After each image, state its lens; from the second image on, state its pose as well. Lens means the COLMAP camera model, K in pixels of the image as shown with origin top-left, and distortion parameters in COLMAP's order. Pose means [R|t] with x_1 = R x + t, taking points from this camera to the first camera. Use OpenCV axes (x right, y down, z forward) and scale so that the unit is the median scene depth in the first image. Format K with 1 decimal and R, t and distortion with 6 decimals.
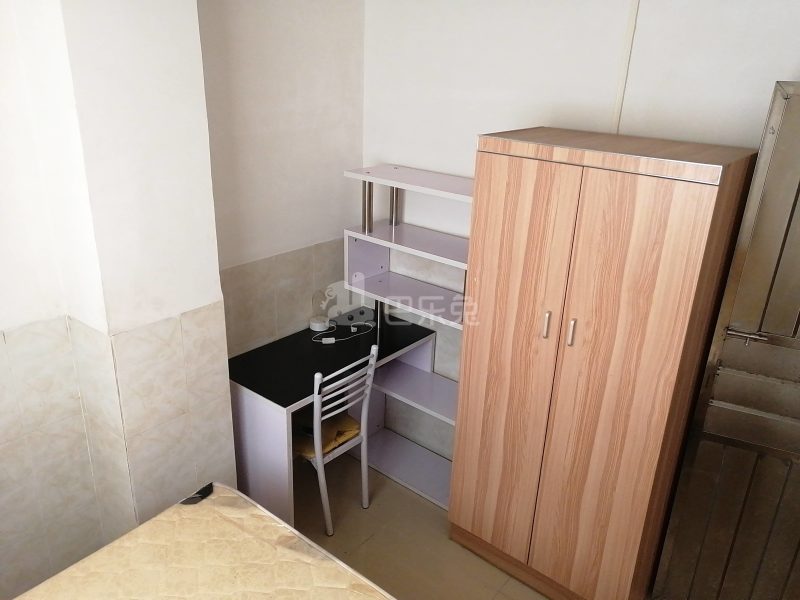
lens RADIAL K [[636.5, 0, 401.2], [0, 636.5, 300.9], [0, 0, 1]] dist [-0.003408, 0.052552]
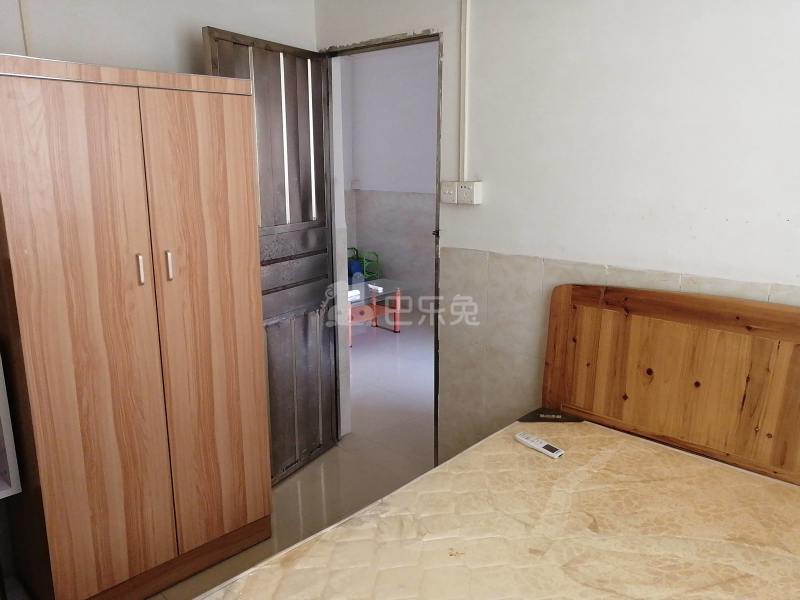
lens RADIAL K [[636.5, 0, 400.7], [0, 636.5, 301.6], [0, 0, 1]] dist [-0.003408, 0.052552]
pose [[0.079978, -0.252389, 0.964315, -0.651513], [0.372590, 0.904860, 0.205926, 0.031548], [-0.924543, 0.342824, 0.166406, 0.532299]]
